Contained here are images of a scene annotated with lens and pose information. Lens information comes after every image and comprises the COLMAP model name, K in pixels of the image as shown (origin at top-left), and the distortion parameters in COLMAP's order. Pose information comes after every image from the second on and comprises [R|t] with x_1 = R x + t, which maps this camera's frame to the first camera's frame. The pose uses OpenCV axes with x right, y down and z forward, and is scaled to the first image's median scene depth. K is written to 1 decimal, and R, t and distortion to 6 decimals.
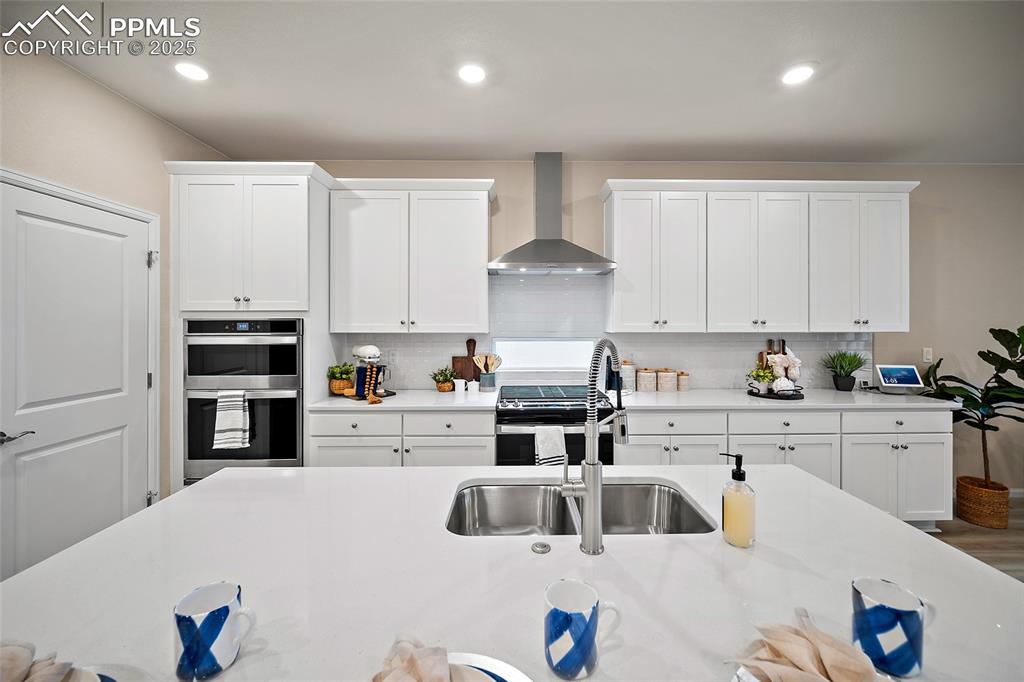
lens RADIAL K [[413.5, 0, 519.8], [0, 413.5, 325.3], [0, 0, 1]] dist [-0.002324, 0.000085]
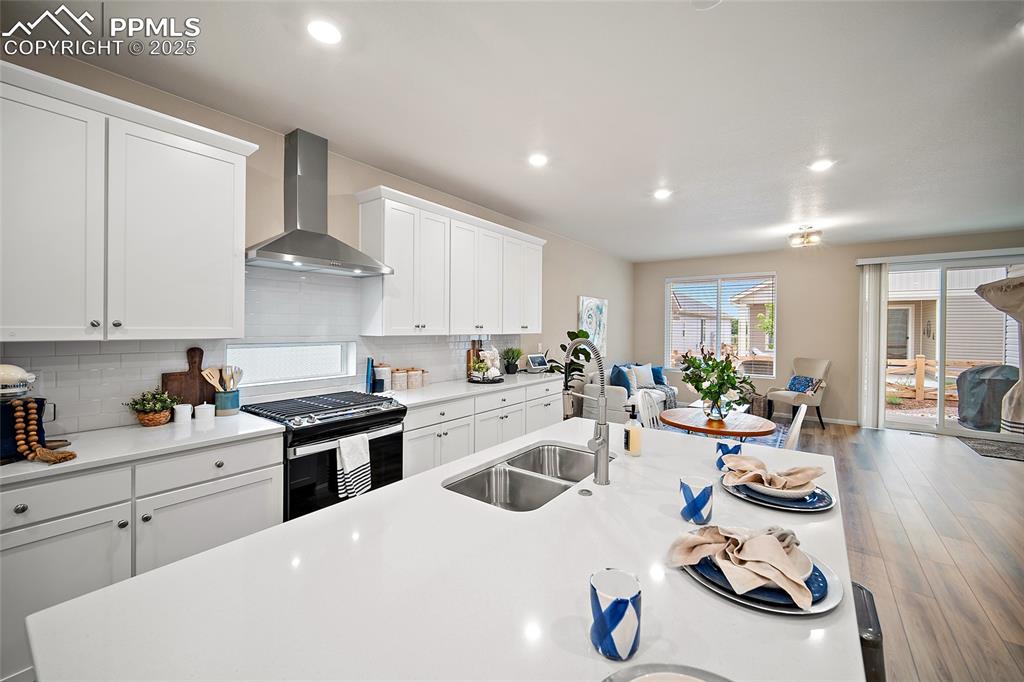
lens RADIAL K [[408.1, 0, 516.1], [0, 408.1, 330.0], [0, 0, 1]] dist [-0.003208, 0.000064]
pose [[0.603744, -0.000450, 0.797178, -0.385966], [-0.002361, 0.999994, 0.002353, -0.000551], [-0.797175, -0.003303, 0.603740, 0.124865]]
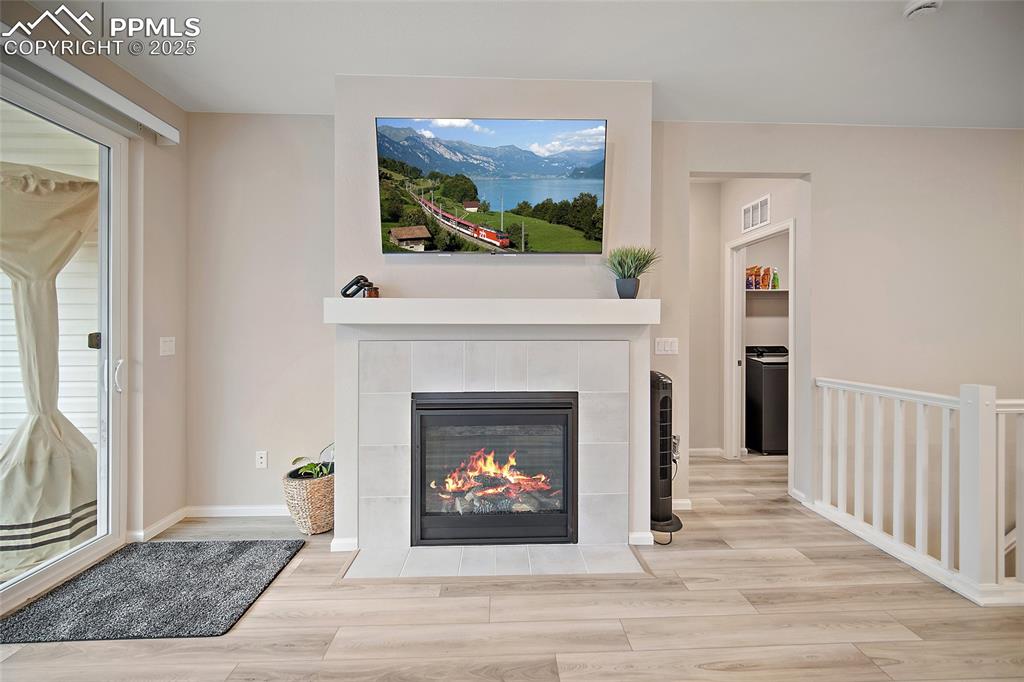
lens RADIAL K [[408.1, 0, 516.1], [0, 408.1, 330.0], [0, 0, 1]] dist [-0.003208, 0.000064]
pose [[-0.999706, 0.002162, -0.024133, 1.580051], [0.001856, 0.999918, 0.012697, 0.054669], [0.024158, 0.012648, -0.999628, 0.204401]]
